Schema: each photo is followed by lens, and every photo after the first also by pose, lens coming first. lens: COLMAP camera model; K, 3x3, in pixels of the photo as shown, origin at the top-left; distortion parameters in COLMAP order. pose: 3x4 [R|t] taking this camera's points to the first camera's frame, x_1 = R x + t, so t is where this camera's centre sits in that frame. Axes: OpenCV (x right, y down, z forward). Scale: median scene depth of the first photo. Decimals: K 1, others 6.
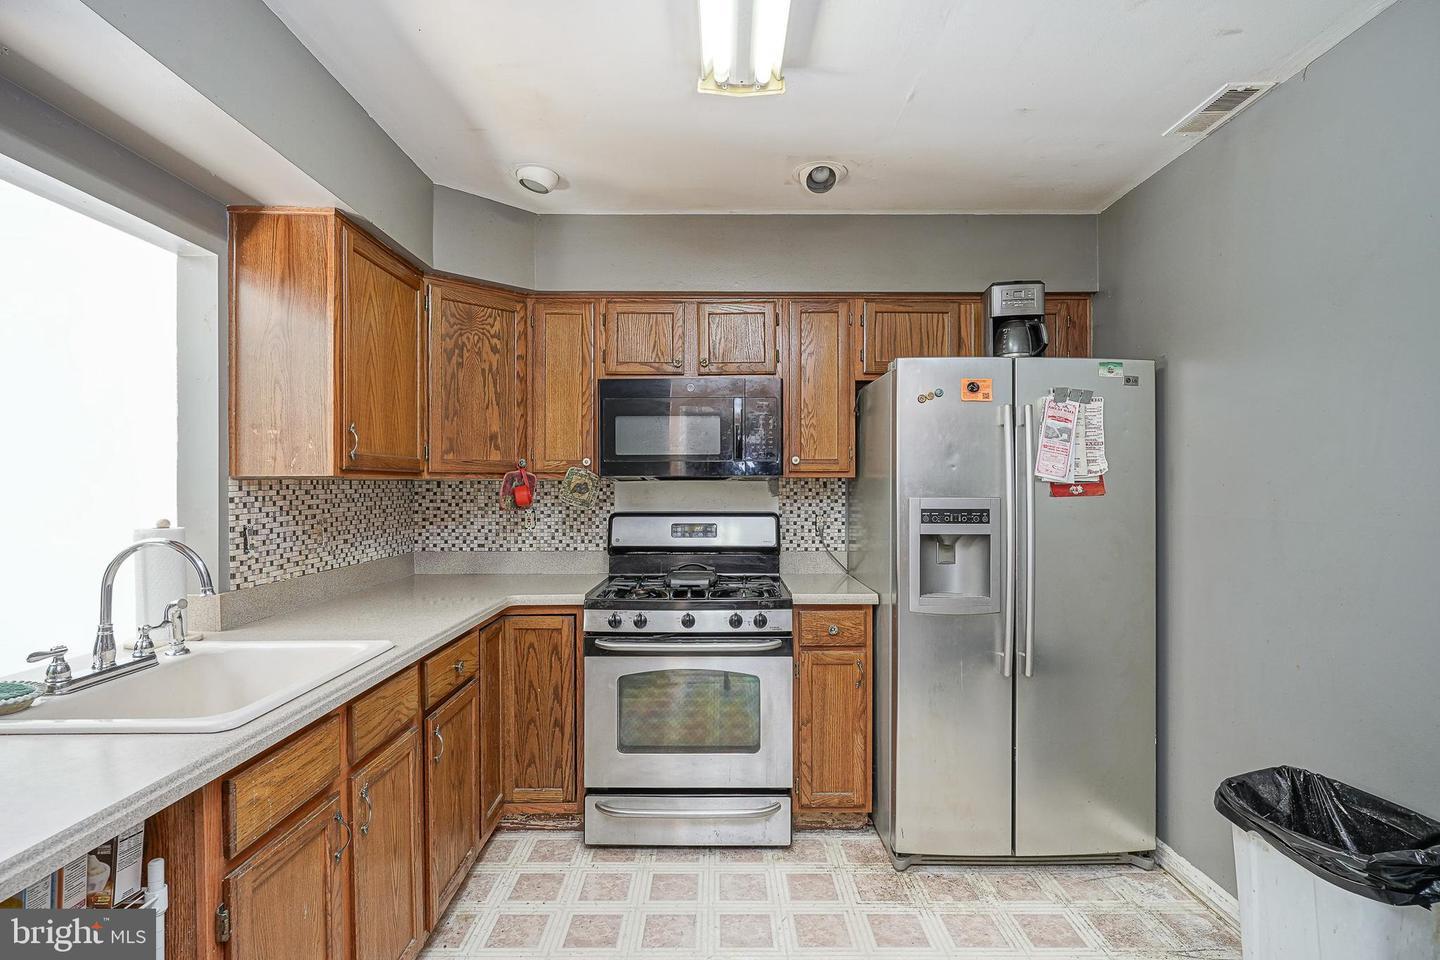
lens RADIAL K [[712.1, 0, 719.8], [0, 712.1, 488.9], [0, 0, 1]] dist [-0.011875, 0.002810]
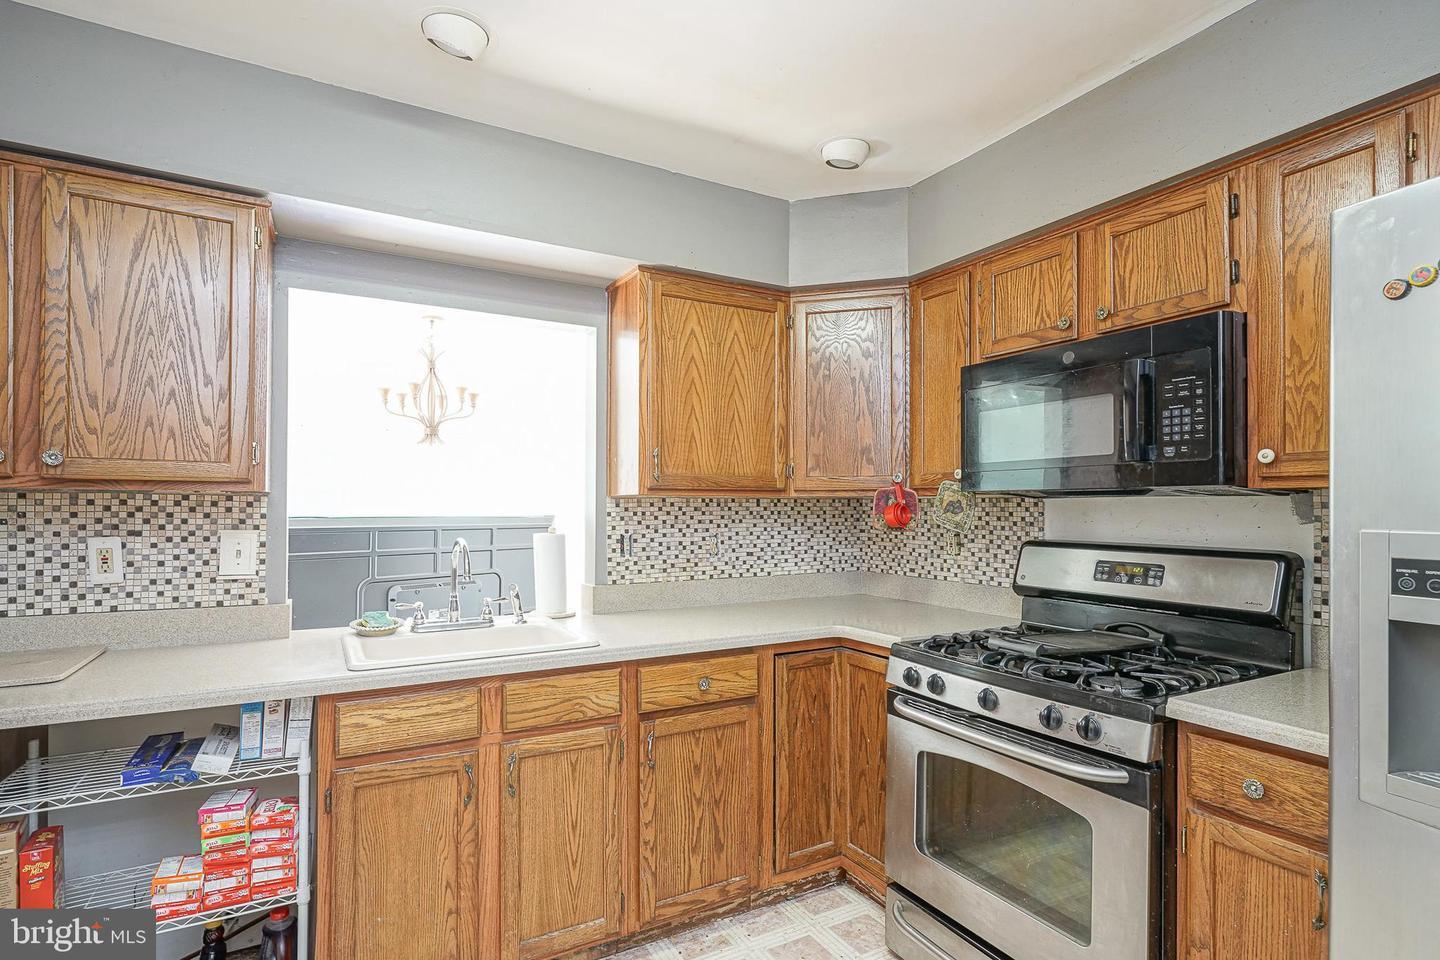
lens RADIAL K [[712.1, 0, 711.7], [0, 712.1, 502.0], [0, 0, 1]] dist [-0.011875, 0.002810]
pose [[0.477422, -0.002258, -0.878671, 0.428888], [-0.006870, 0.999957, -0.006303, 0.000288], [0.878647, 0.009046, 0.477386, 0.433861]]
